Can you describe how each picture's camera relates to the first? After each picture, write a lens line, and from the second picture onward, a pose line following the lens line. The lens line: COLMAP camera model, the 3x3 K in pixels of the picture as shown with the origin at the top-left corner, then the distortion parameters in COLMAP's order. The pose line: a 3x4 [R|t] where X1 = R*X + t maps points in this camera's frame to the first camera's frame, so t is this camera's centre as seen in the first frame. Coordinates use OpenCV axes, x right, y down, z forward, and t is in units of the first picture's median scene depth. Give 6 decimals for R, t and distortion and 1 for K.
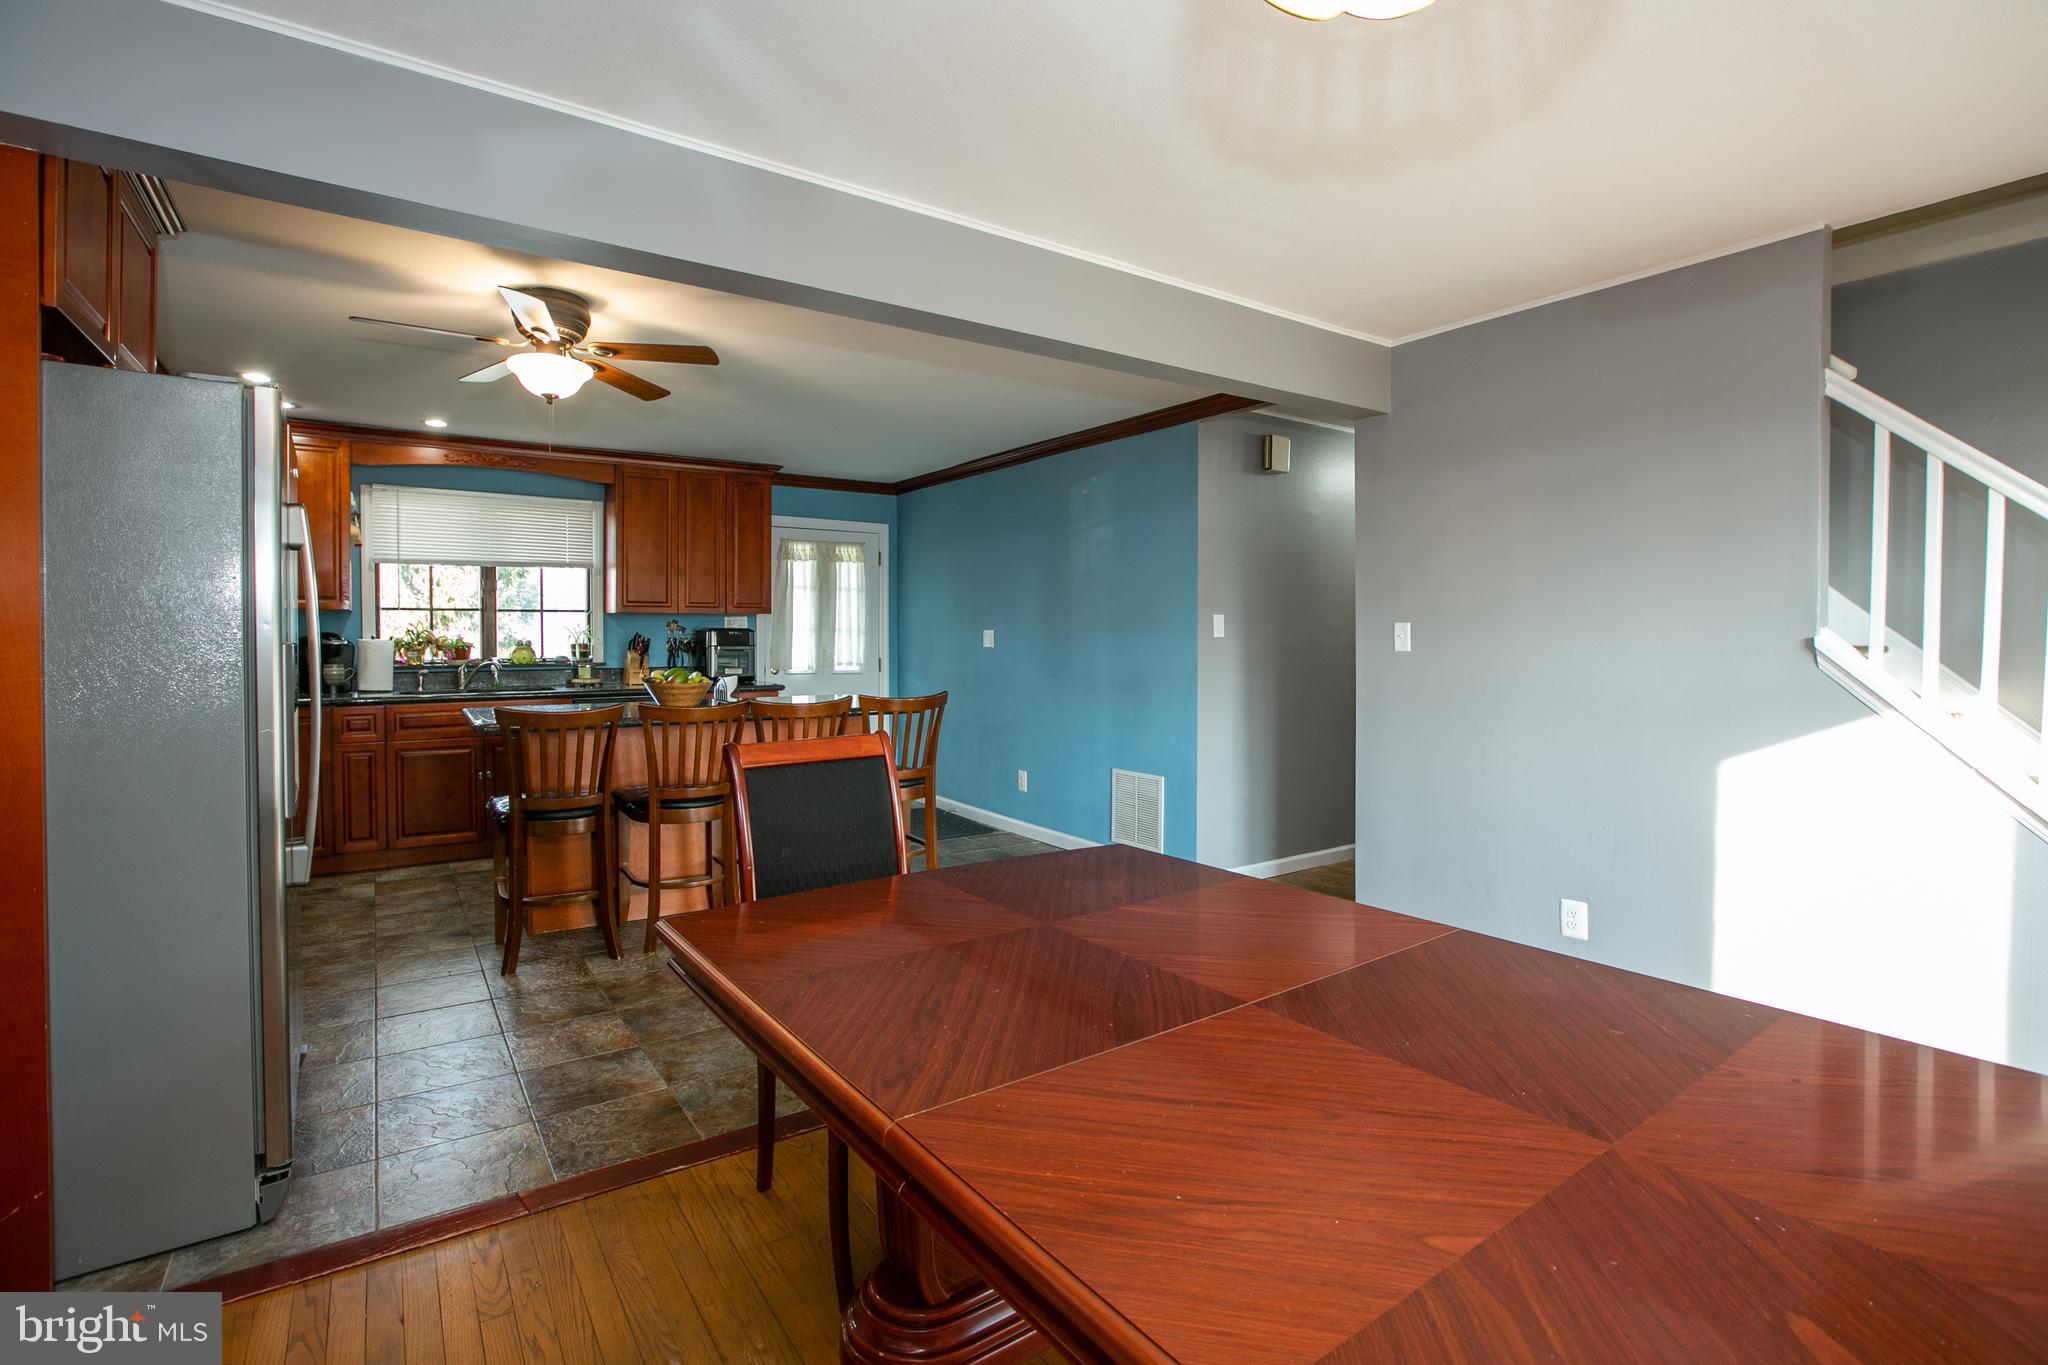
lens RADIAL K [[966.6, 0, 1051.0], [0, 966.6, 638.4], [0, 0, 1]] dist [-0.042221, 0.000137]
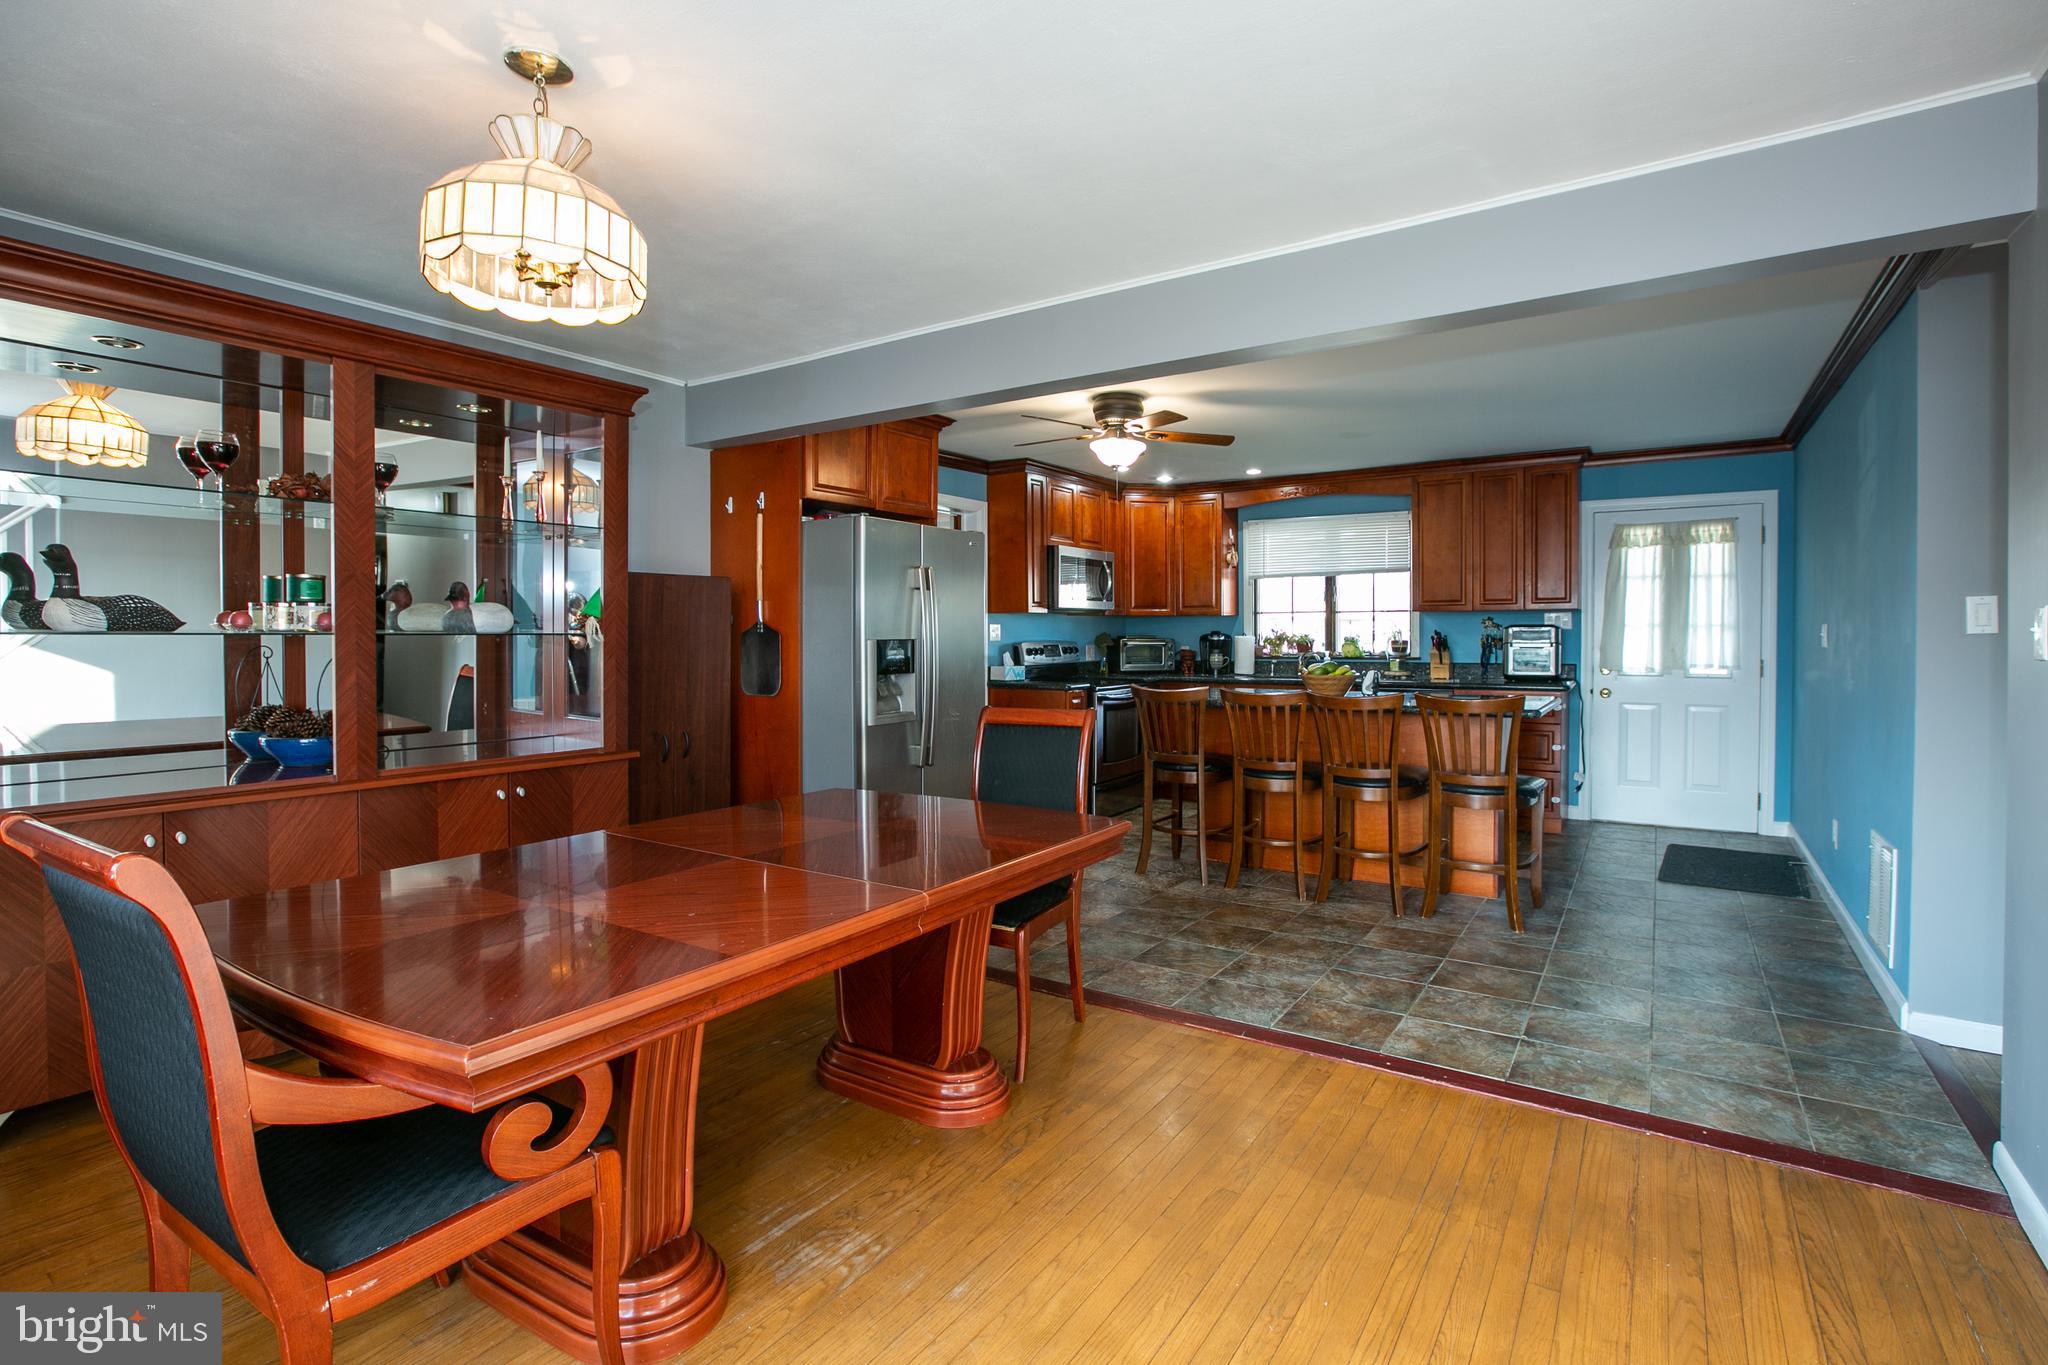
lens RADIAL K [[1003.0, 0, 1027.1], [0, 1003.0, 653.1], [0, 0, 1]] dist [-0.002511, -0.000192]
pose [[0.361819, 0.017439, -0.932085, 0.449810], [-0.001723, 0.999836, 0.018038, 0.000633], [0.932247, -0.004920, 0.361789, 0.166505]]
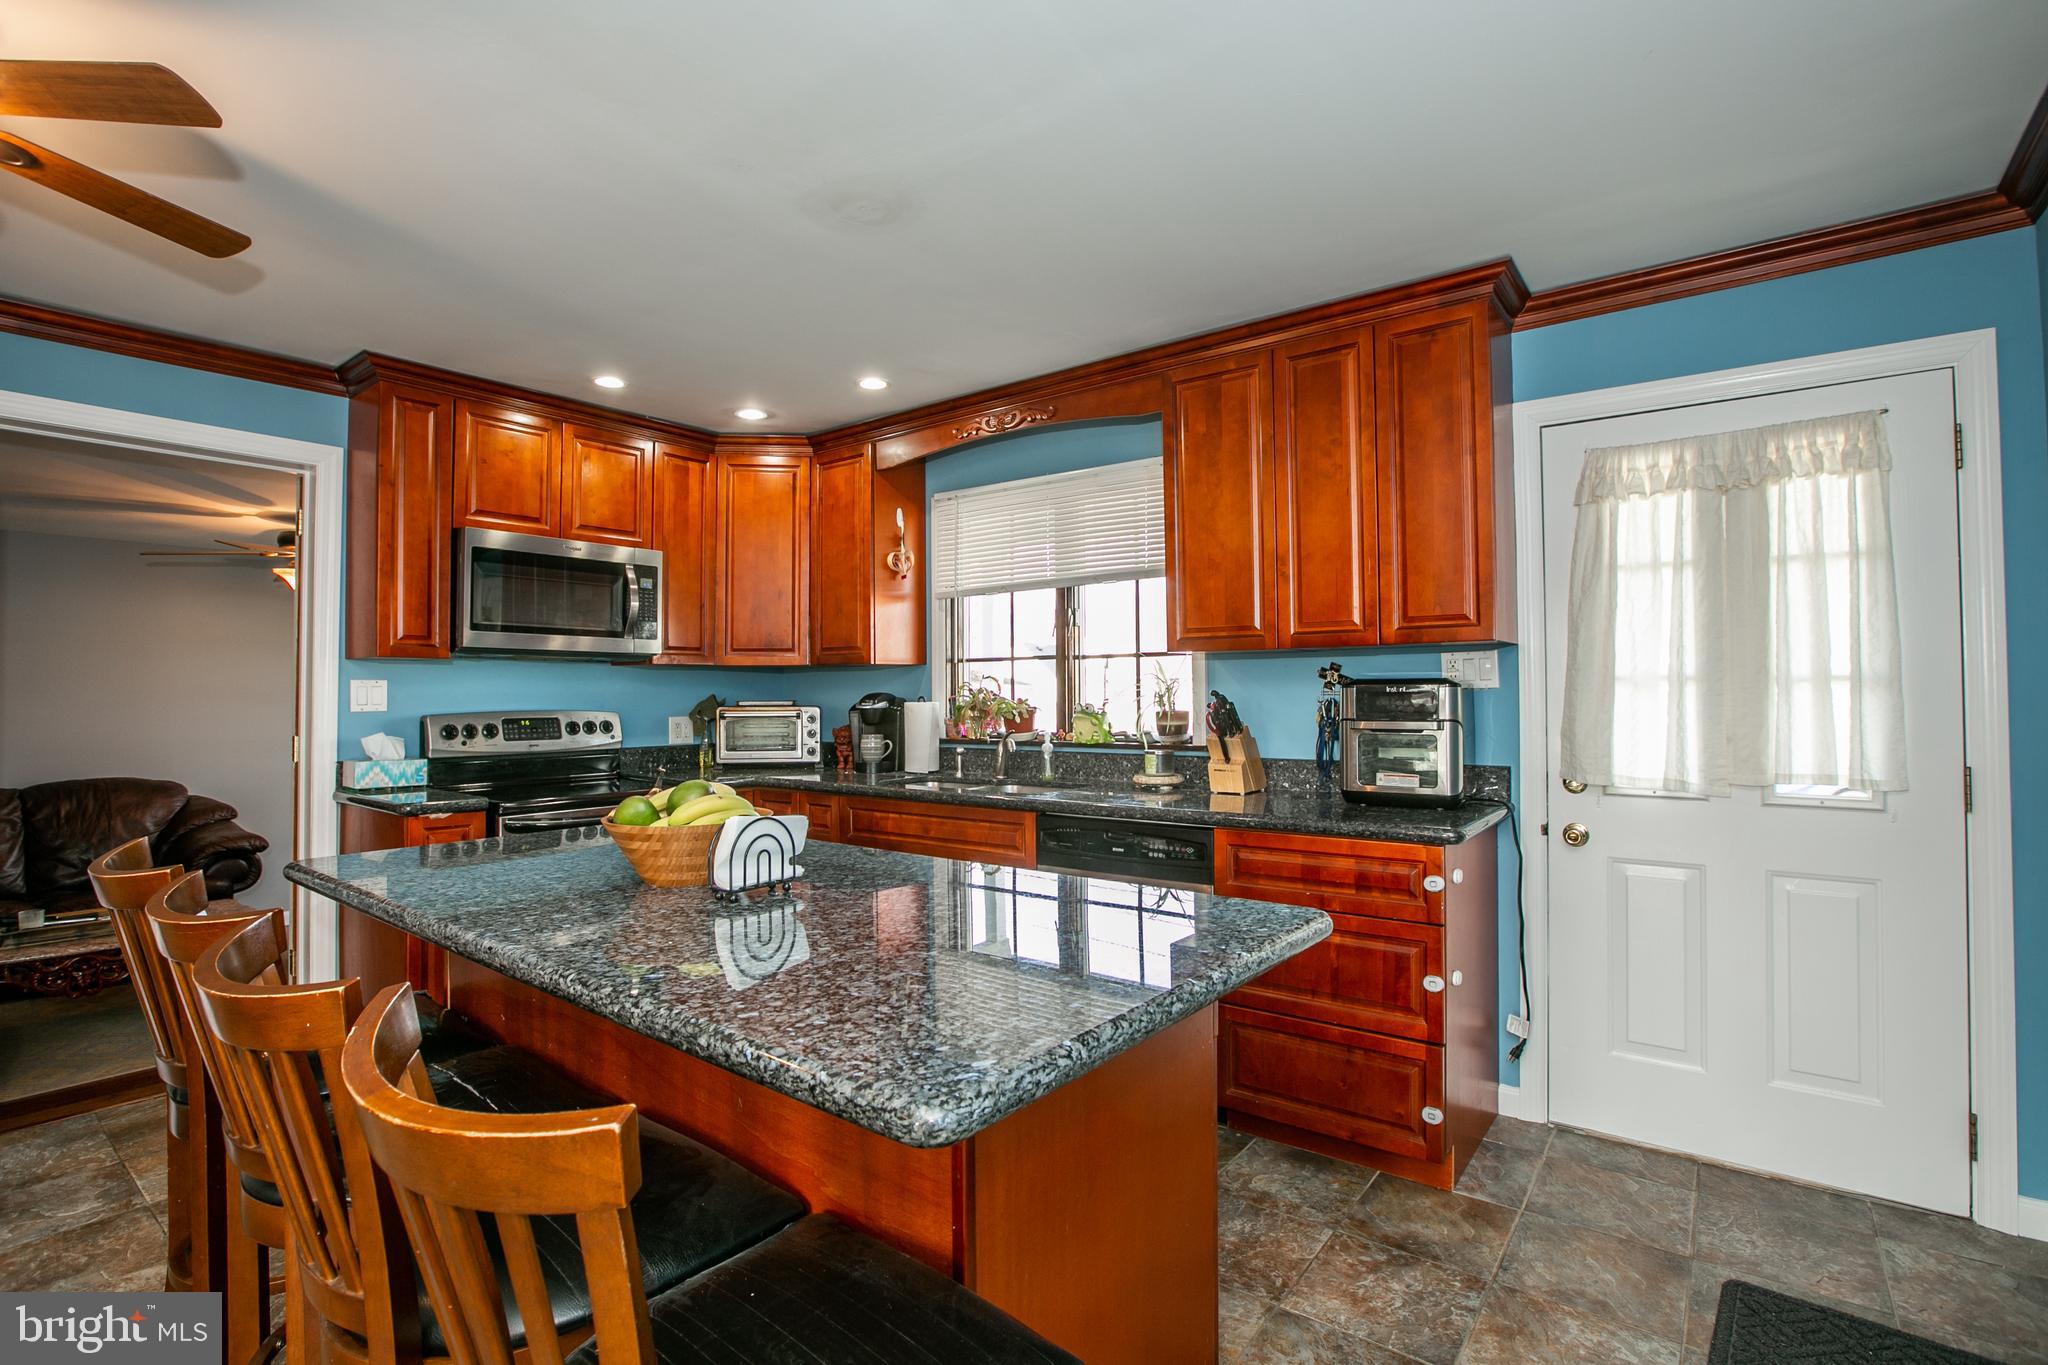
lens RADIAL K [[965.3, 0, 1021.6], [0, 965.3, 670.6], [0, 0, 1]] dist [-0.050465, 0.018670]
pose [[0.282899, -0.025787, -0.958803, 0.028213], [-0.001580, 0.999625, -0.027351, -0.002364], [0.959148, 0.009252, 0.282752, 0.757117]]
